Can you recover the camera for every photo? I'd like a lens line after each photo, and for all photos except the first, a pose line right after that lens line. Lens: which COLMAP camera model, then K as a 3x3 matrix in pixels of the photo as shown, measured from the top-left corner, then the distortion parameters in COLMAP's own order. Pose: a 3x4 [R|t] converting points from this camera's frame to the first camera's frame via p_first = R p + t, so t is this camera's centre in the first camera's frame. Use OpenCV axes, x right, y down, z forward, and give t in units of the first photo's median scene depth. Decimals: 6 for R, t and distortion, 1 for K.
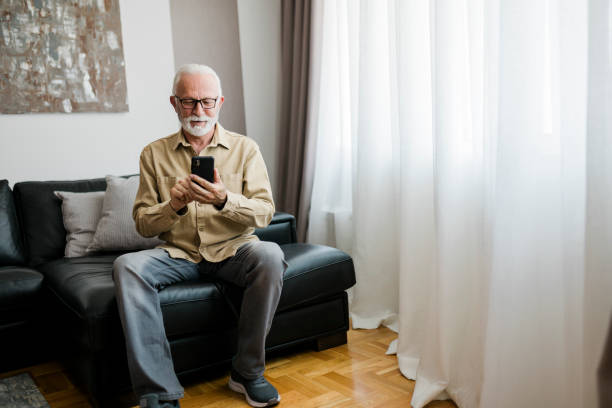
lens RADIAL K [[581.1, 0, 304.0], [0, 581.1, 193.2], [0, 0, 1]] dist [-0.008652, 0.020984]
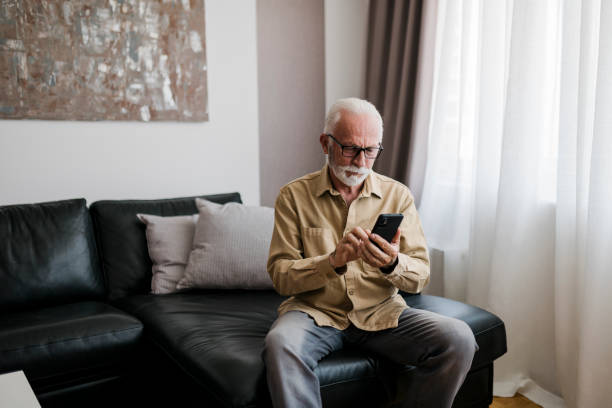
lens RADIAL K [[581.1, 0, 304.0], [0, 581.1, 193.2], [0, 0, 1]] dist [-0.008652, 0.020984]
pose [[0.998734, 0.050267, -0.001904, -0.184911], [-0.050222, 0.998559, 0.018928, -0.067680], [0.002853, -0.018808, 0.999819, 0.121787]]
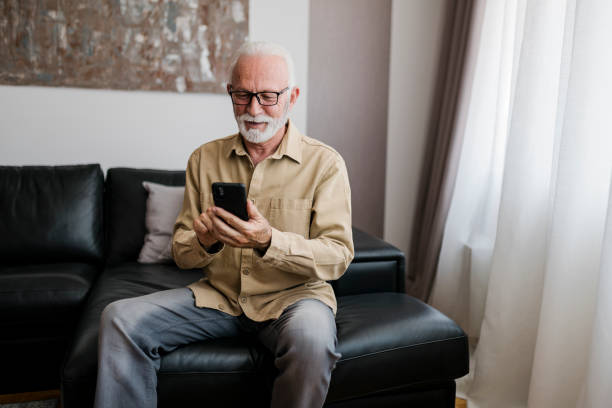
lens RADIAL K [[581.1, 0, 304.0], [0, 581.1, 193.2], [0, 0, 1]] dist [-0.008652, 0.020984]
pose [[0.943652, 0.114299, -0.310576, 0.079735], [-0.103427, 0.993313, 0.051310, -0.059459], [0.314364, -0.016297, 0.949163, 0.250416]]
